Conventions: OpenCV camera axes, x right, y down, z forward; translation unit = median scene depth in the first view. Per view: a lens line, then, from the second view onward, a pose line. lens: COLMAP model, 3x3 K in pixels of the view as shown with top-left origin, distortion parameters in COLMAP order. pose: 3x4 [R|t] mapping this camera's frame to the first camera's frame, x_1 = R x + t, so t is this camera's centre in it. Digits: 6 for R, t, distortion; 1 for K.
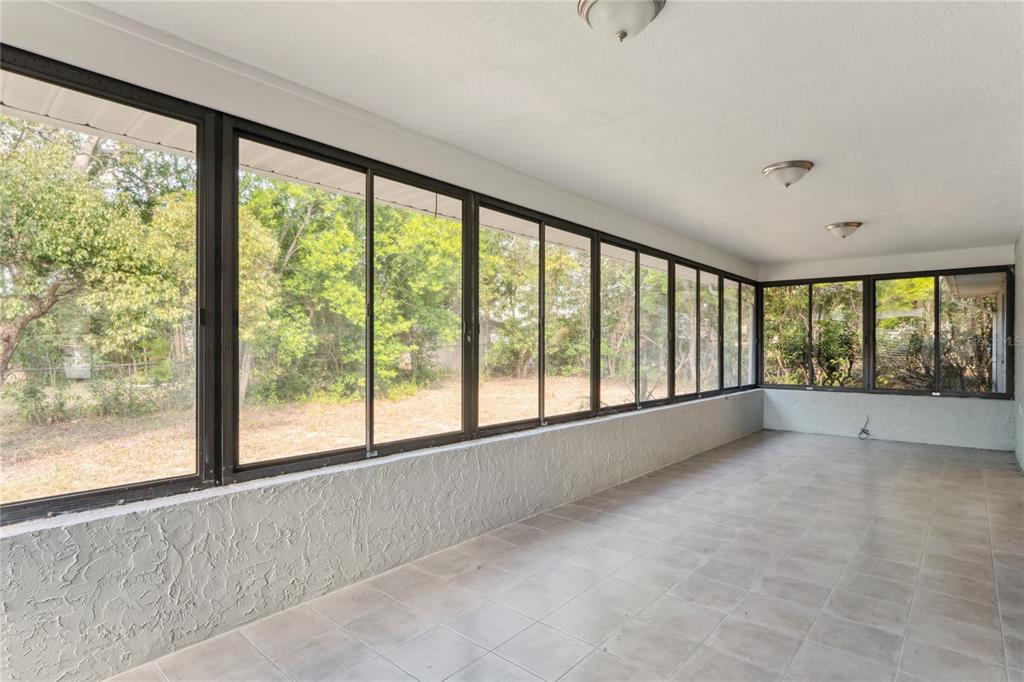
lens RADIAL K [[527.1, 0, 507.4], [0, 527.1, 342.9], [0, 0, 1]] dist [0.000019, 0.000657]
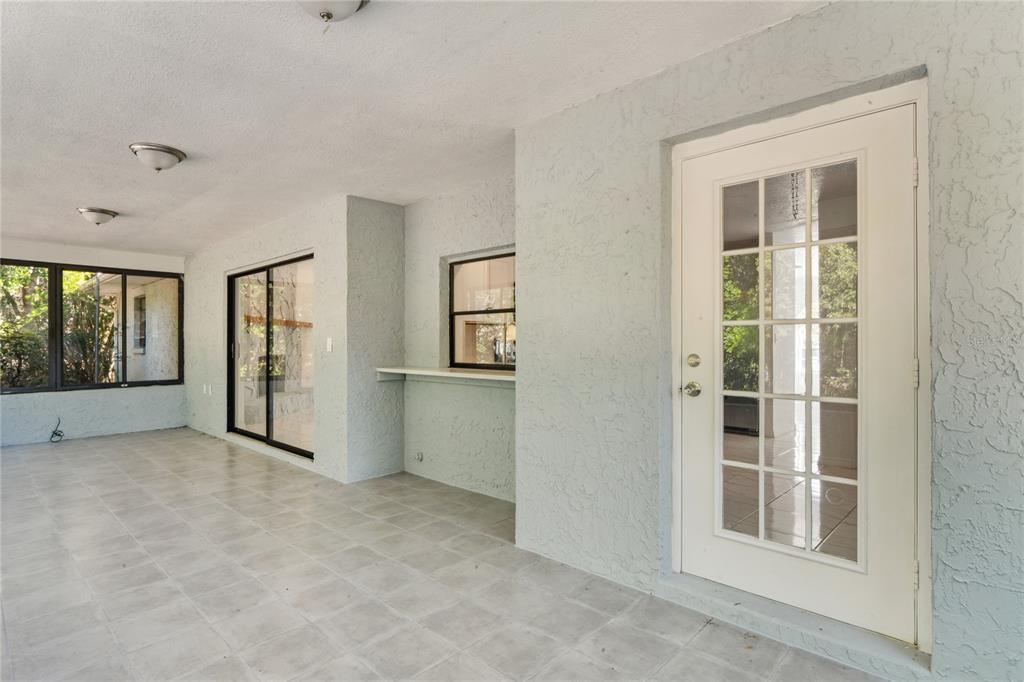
lens RADIAL K [[527.1, 0, 507.5], [0, 527.1, 342.3], [0, 0, 1]] dist [0.000019, 0.000657]
pose [[0.041012, -0.002847, 0.999155, -0.449079], [-0.004715, 0.999984, 0.003043, 0.006427], [-0.999148, -0.004836, 0.040998, 0.390225]]
